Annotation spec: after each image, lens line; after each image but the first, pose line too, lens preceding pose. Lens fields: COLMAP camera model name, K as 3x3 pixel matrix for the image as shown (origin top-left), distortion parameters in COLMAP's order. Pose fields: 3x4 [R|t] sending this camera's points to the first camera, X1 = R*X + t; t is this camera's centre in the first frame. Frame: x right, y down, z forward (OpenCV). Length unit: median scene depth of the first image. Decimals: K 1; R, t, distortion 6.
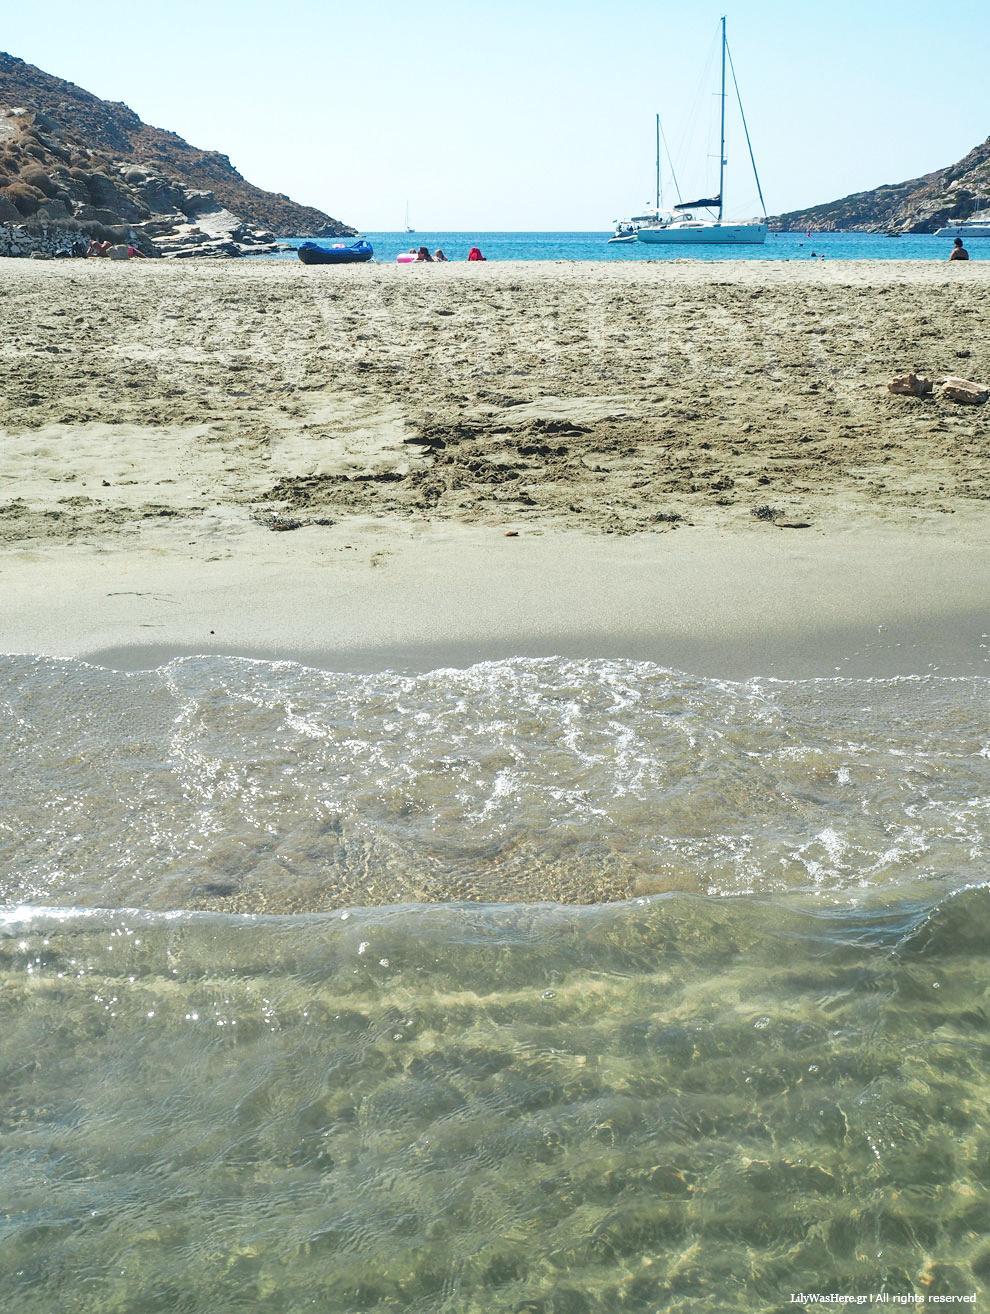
lens RADIAL K [[1078.9, 0, 500.3], [0, 1078.9, 654.4], [0, 0, 1]] dist [-0.005813, -0.013094]
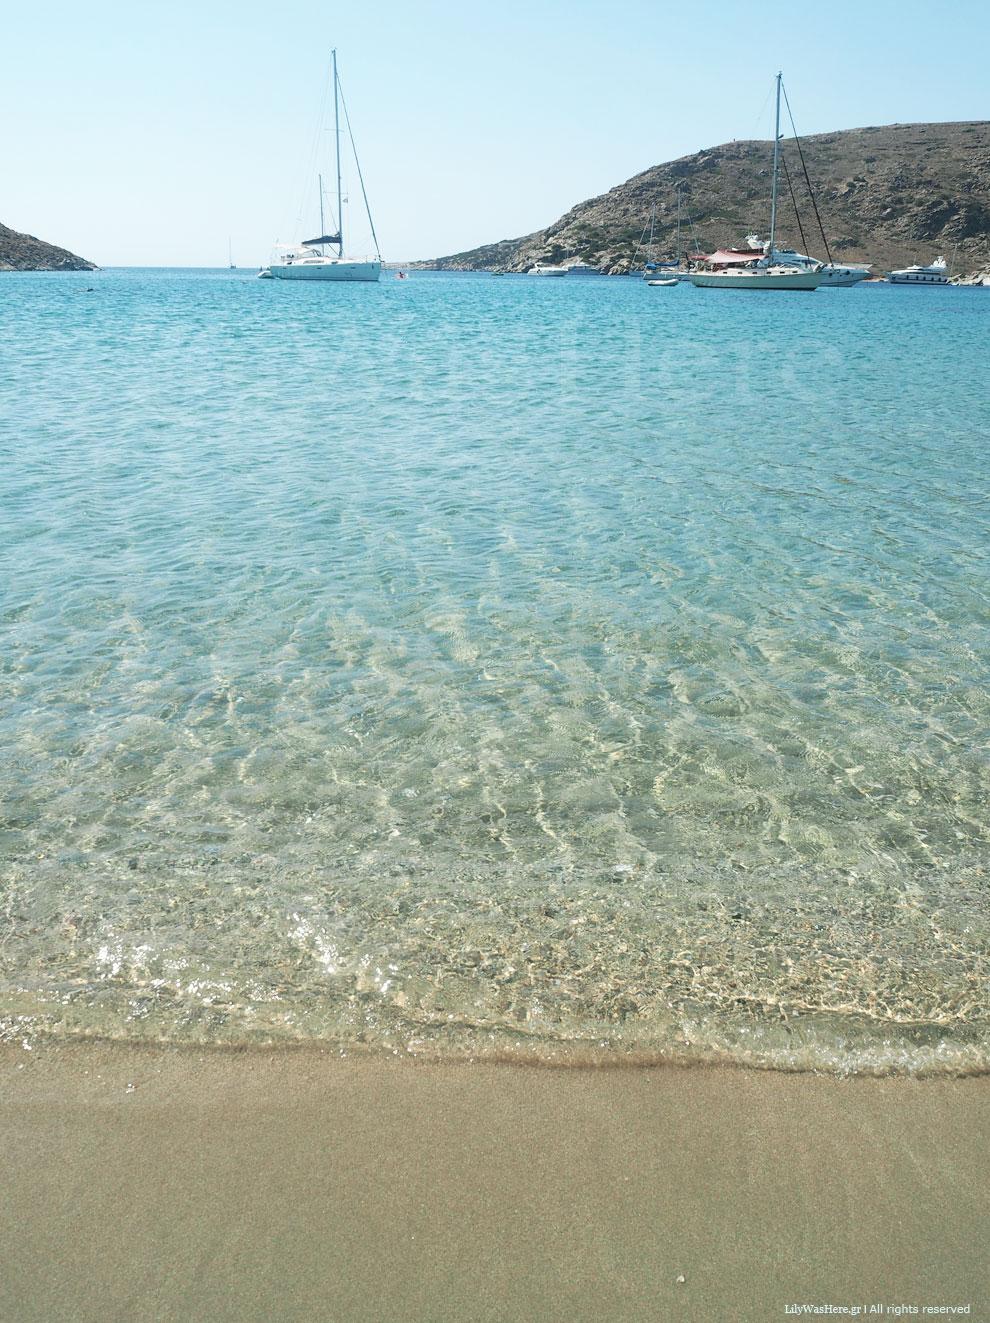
lens RADIAL K [[1128.8, 0, 502.5], [0, 1128.8, 652.7], [0, 0, 1]] dist [-0.055504, 0.032631]
pose [[0.948627, -0.085033, 0.304755, -0.140934], [0.098158, 0.994777, -0.027978, 0.146387], [-0.300785, 0.056455, 0.952020, -0.374284]]
